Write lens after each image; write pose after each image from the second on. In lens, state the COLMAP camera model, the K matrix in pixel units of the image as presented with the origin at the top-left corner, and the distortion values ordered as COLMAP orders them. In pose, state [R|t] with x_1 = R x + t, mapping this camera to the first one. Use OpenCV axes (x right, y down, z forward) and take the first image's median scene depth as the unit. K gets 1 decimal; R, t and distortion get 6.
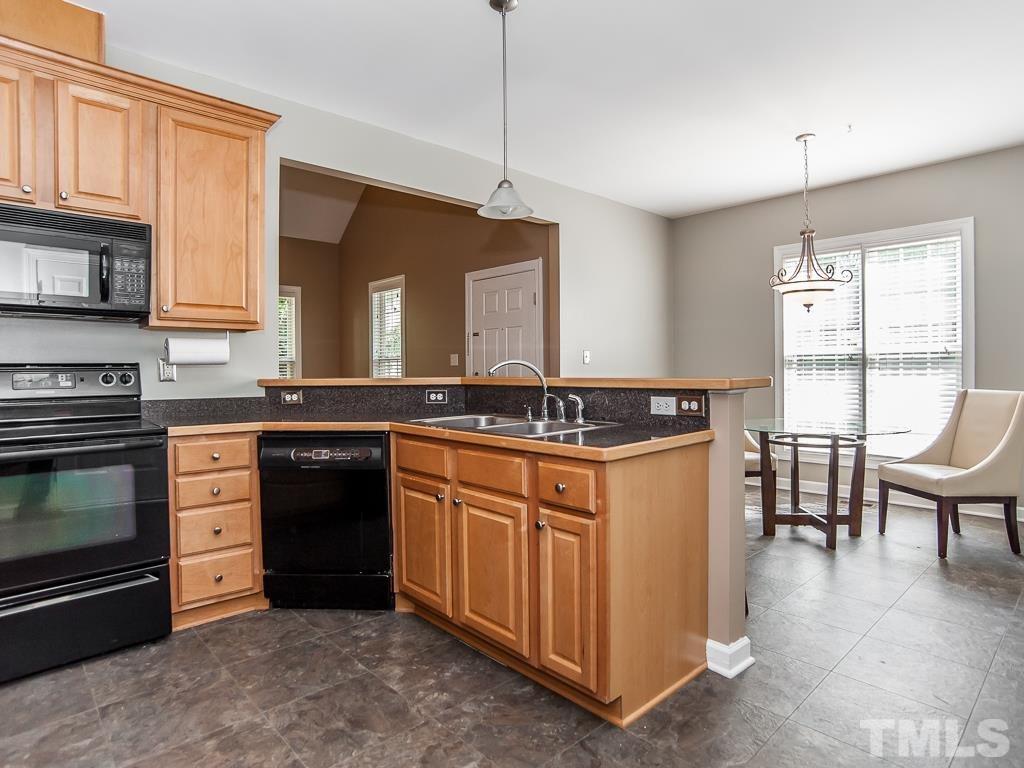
lens RADIAL K [[599.9, 0, 512.0], [0, 599.9, 384.0], [0, 0, 1]] dist [-0.082416, 0.058684]
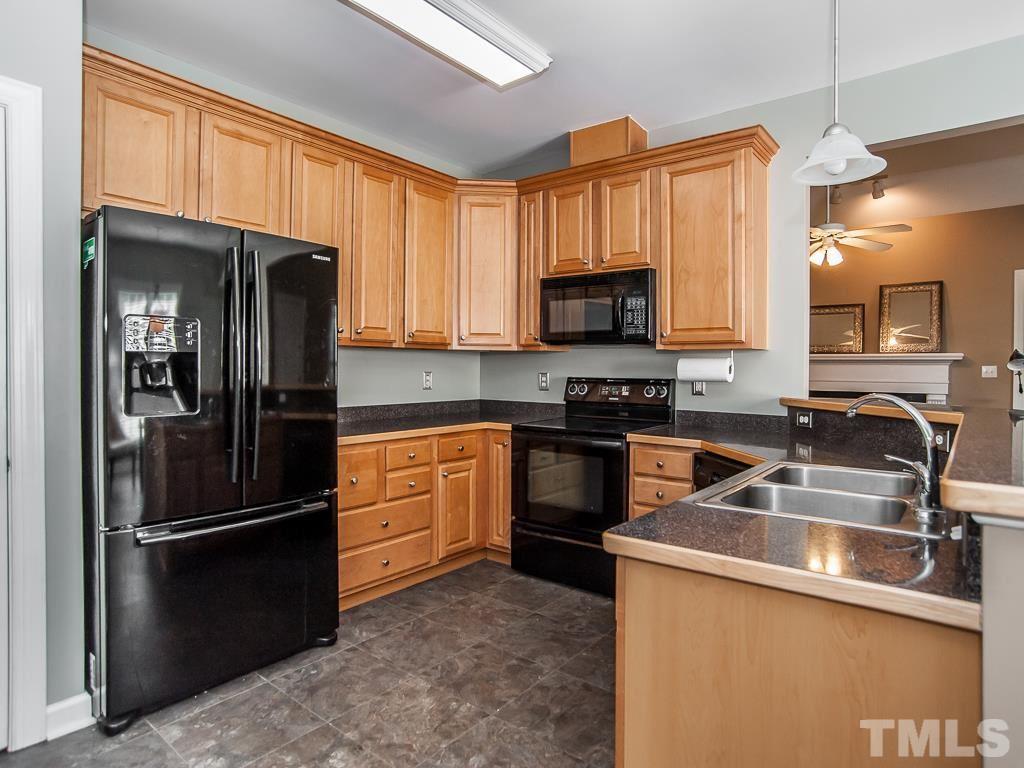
lens RADIAL K [[599.9, 0, 512.0], [0, 599.9, 384.0], [0, 0, 1]] dist [-0.082416, 0.058684]
pose [[0.128684, 0.037667, -0.990970, 0.608840], [-0.033994, 0.998859, 0.033553, -0.062543], [0.991103, 0.029369, 0.129818, 0.575275]]
